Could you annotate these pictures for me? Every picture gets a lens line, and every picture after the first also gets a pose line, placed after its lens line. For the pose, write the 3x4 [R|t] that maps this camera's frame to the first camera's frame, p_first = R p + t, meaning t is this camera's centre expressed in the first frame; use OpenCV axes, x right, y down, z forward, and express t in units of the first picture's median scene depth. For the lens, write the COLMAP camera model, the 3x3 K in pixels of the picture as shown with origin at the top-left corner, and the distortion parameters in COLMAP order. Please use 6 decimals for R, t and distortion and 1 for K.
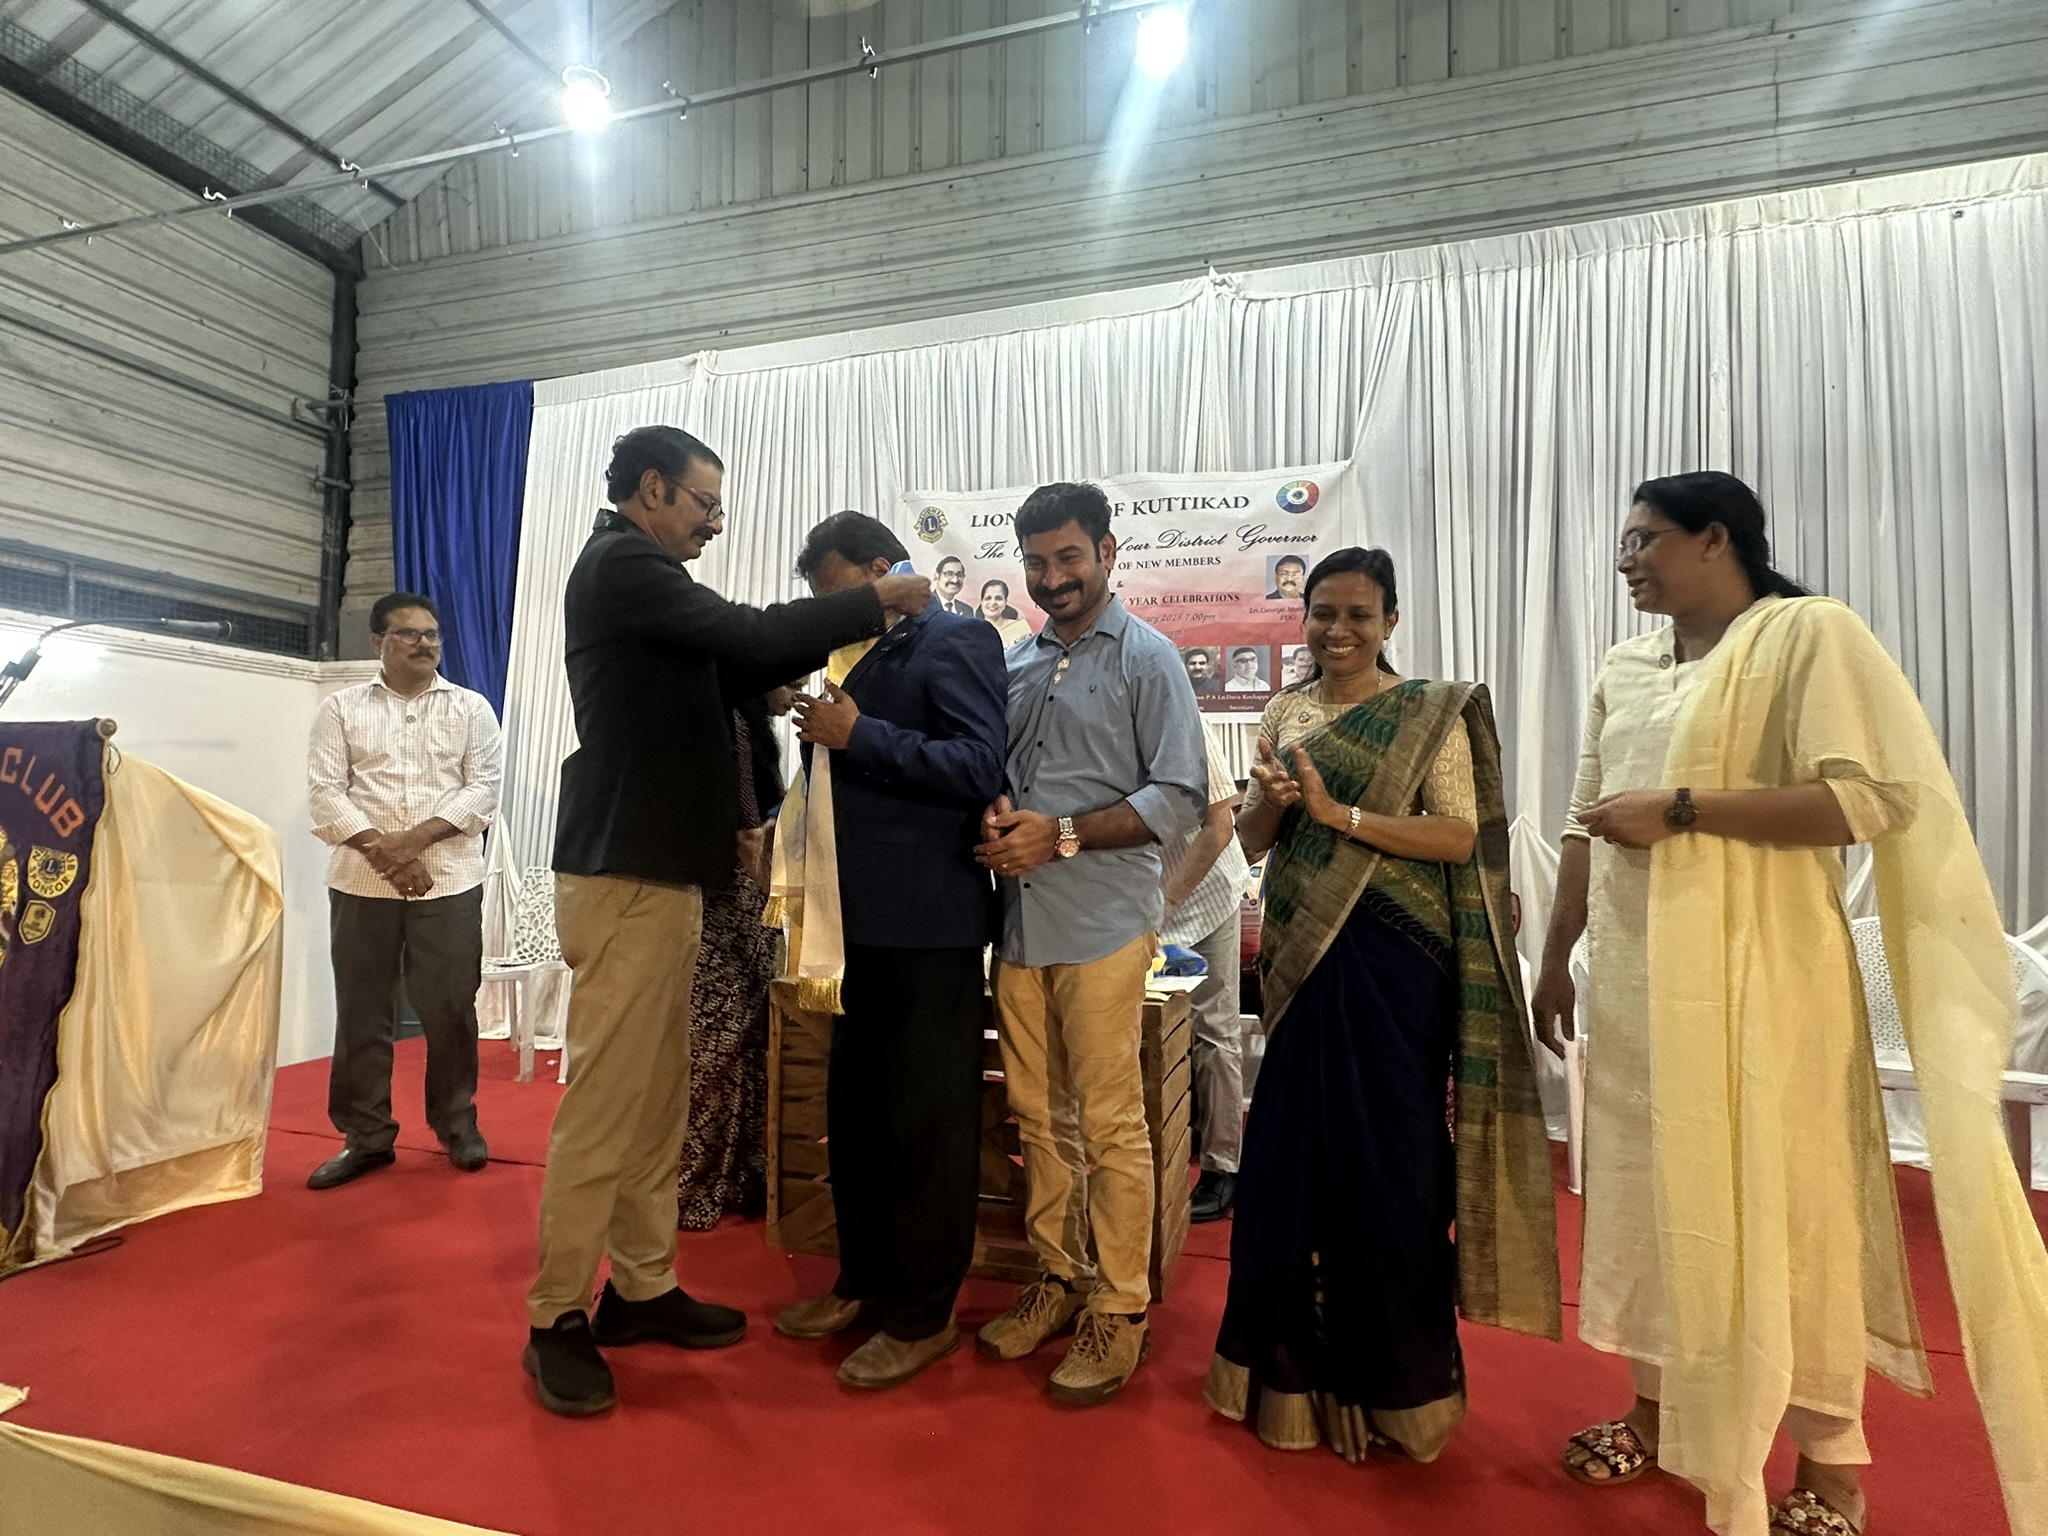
lens RADIAL K [[1084.4, 0, 1012.3], [0, 1084.4, 766.2], [0, 0, 1]] dist [-0.018539, -0.000369]
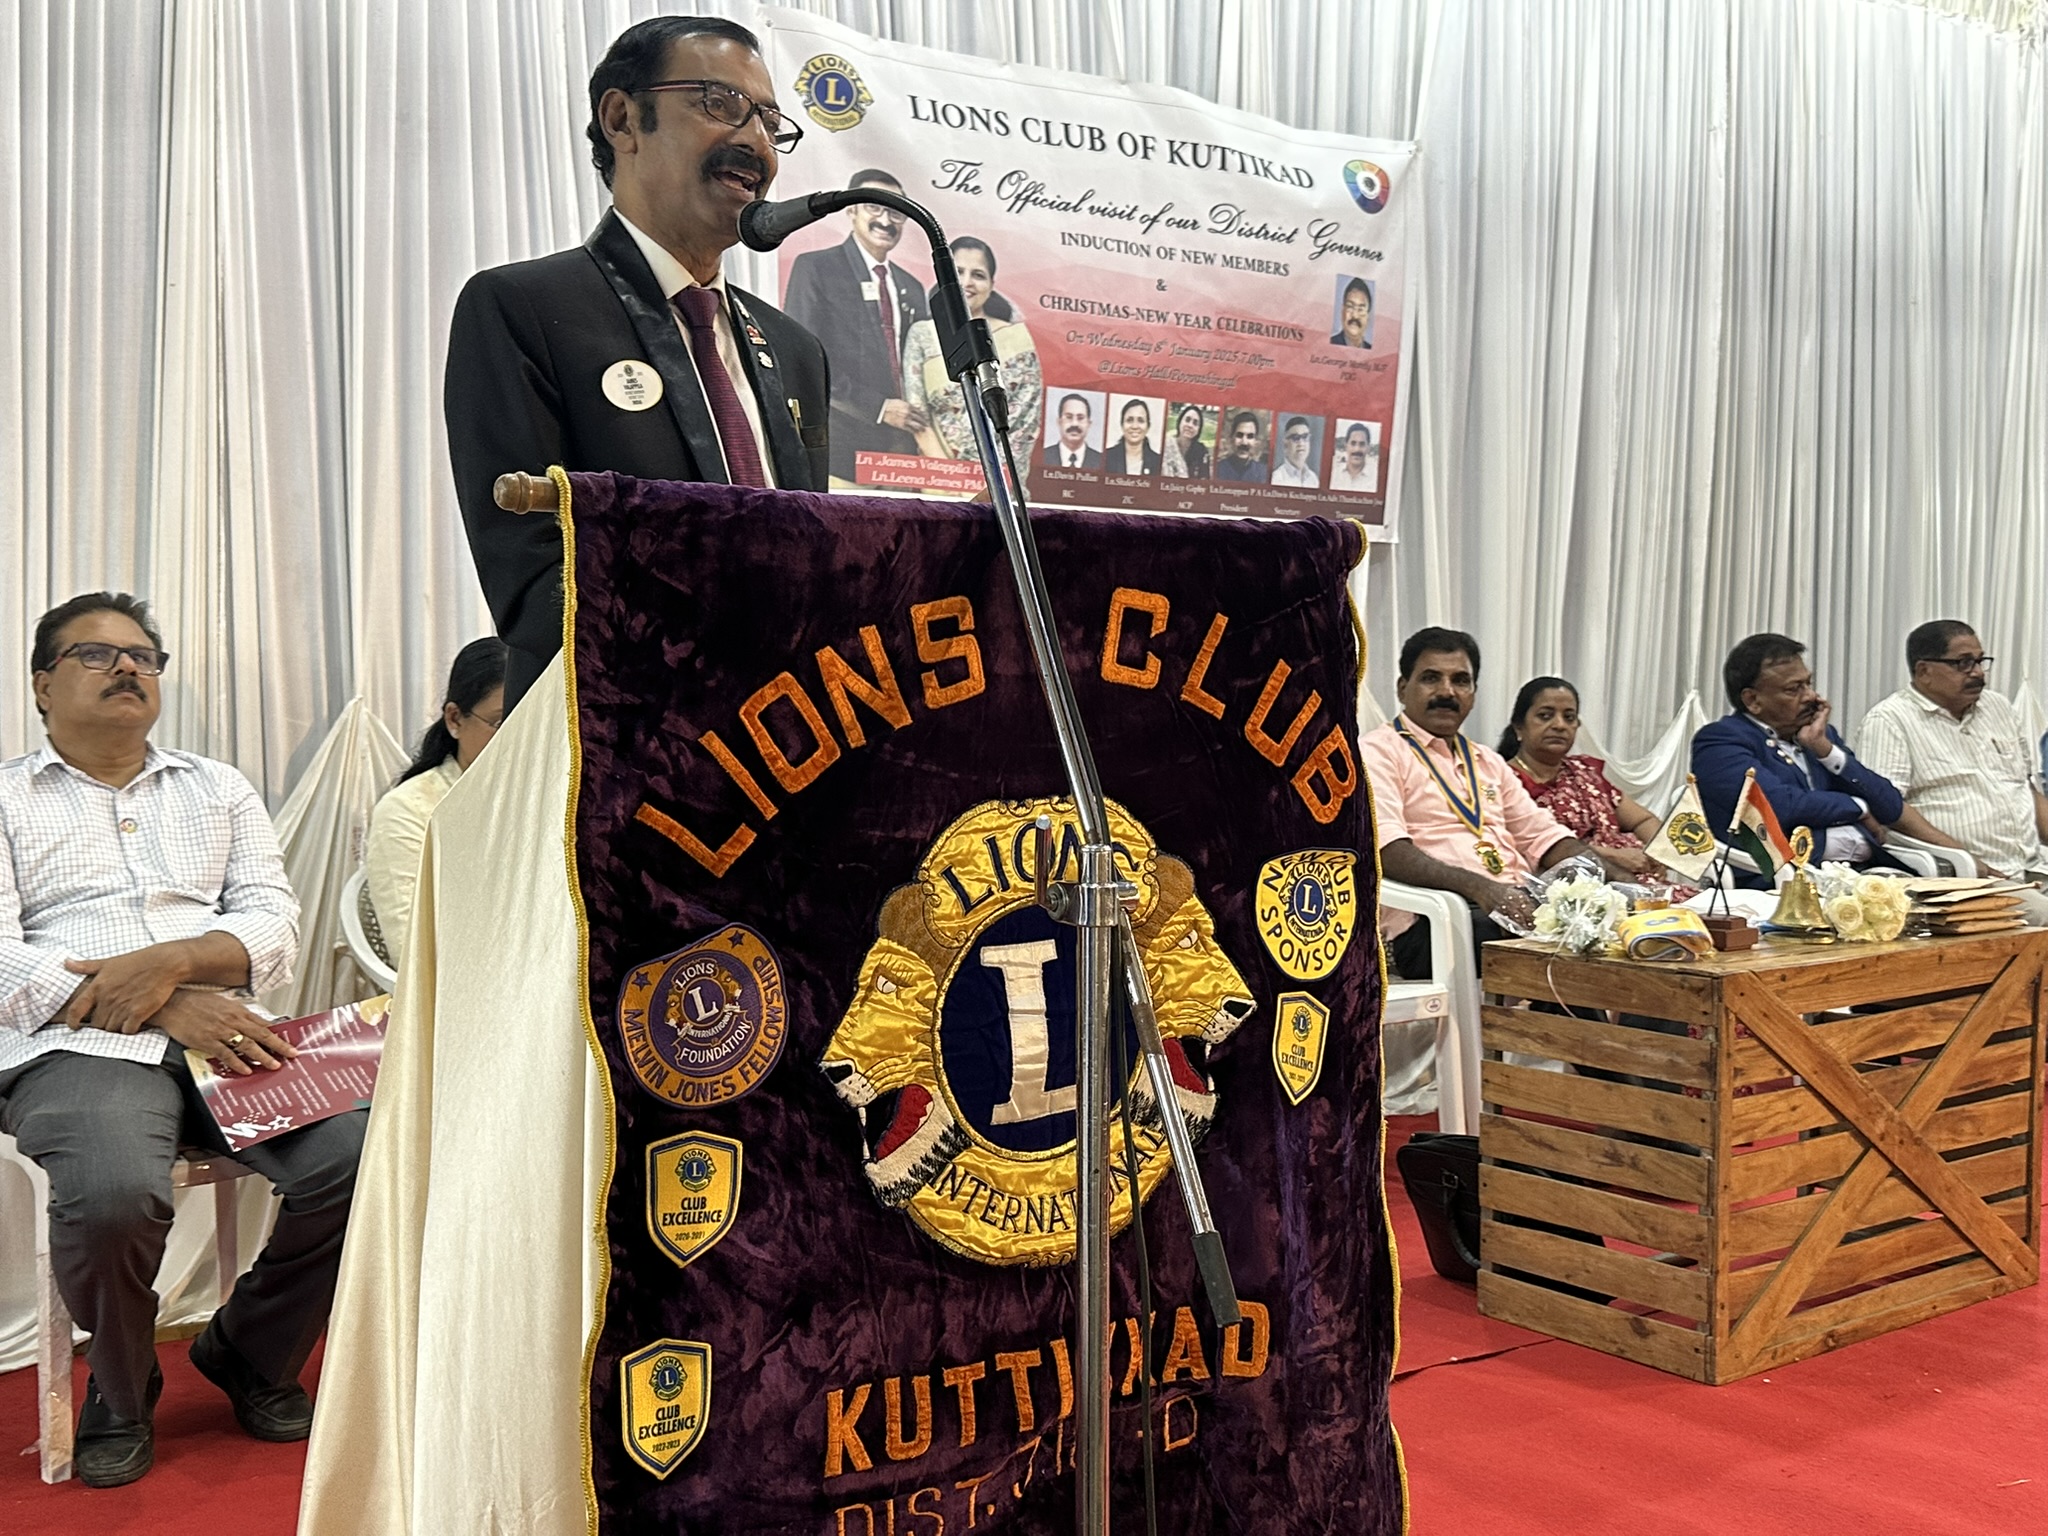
lens RADIAL K [[2238.1, 0, 1057.3], [0, 2238.1, 758.6], [0, 0, 1]] dist [0.074653, -0.004169]
pose [[0.579752, -0.046154, 0.813484, -0.913996], [-0.034084, 0.996147, 0.080809, -0.011978], [-0.814079, -0.074576, 0.575945, 0.342131]]
